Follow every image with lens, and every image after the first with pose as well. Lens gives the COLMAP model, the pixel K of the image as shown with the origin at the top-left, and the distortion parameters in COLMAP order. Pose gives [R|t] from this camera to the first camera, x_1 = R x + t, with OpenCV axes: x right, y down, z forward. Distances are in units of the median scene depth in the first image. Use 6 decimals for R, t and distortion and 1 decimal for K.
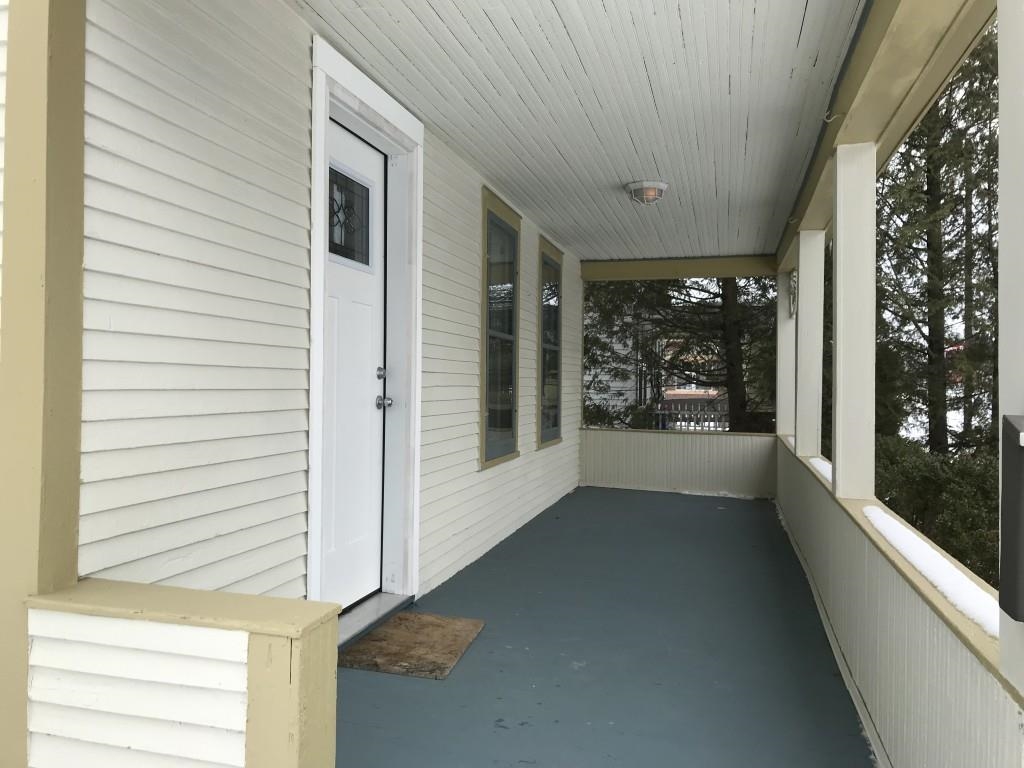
lens RADIAL K [[839.9, 0, 502.0], [0, 839.9, 384.2], [0, 0, 1]] dist [0.021448, -0.011129]
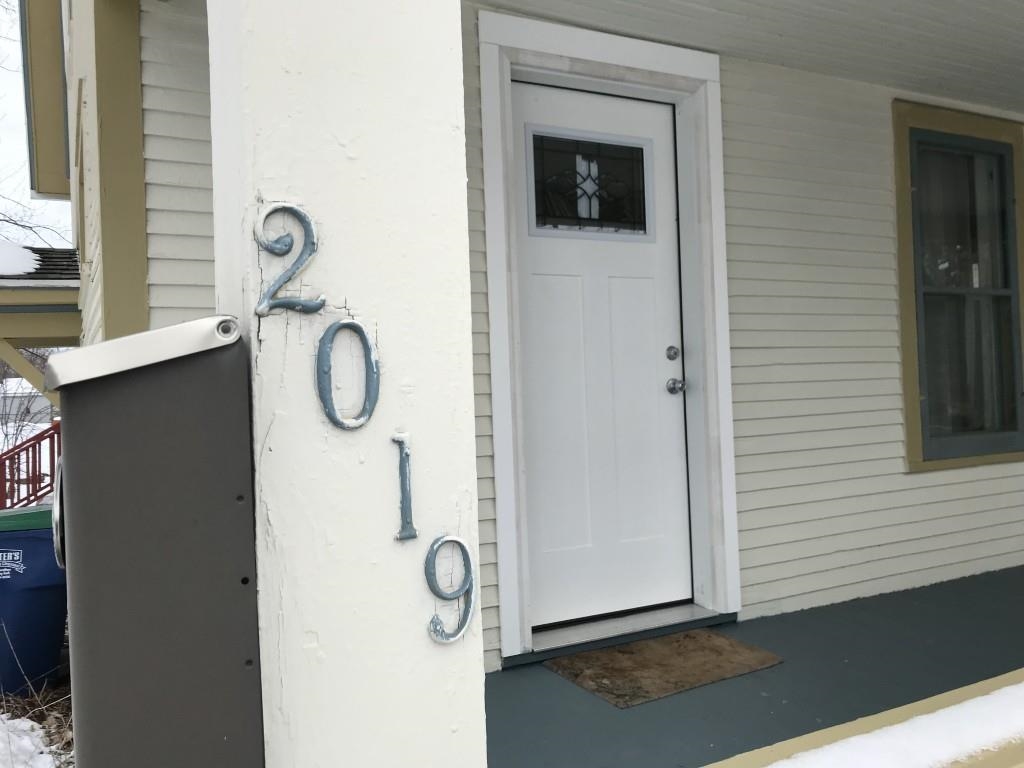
lens RADIAL K [[839.9, 0, 502.0], [0, 839.9, 384.2], [0, 0, 1]] dist [0.021448, -0.011129]
pose [[0.663920, -0.047508, -0.746293, 0.416683], [0.044463, 0.998722, -0.024022, 0.035101], [0.746481, -0.017234, 0.665184, 0.298443]]
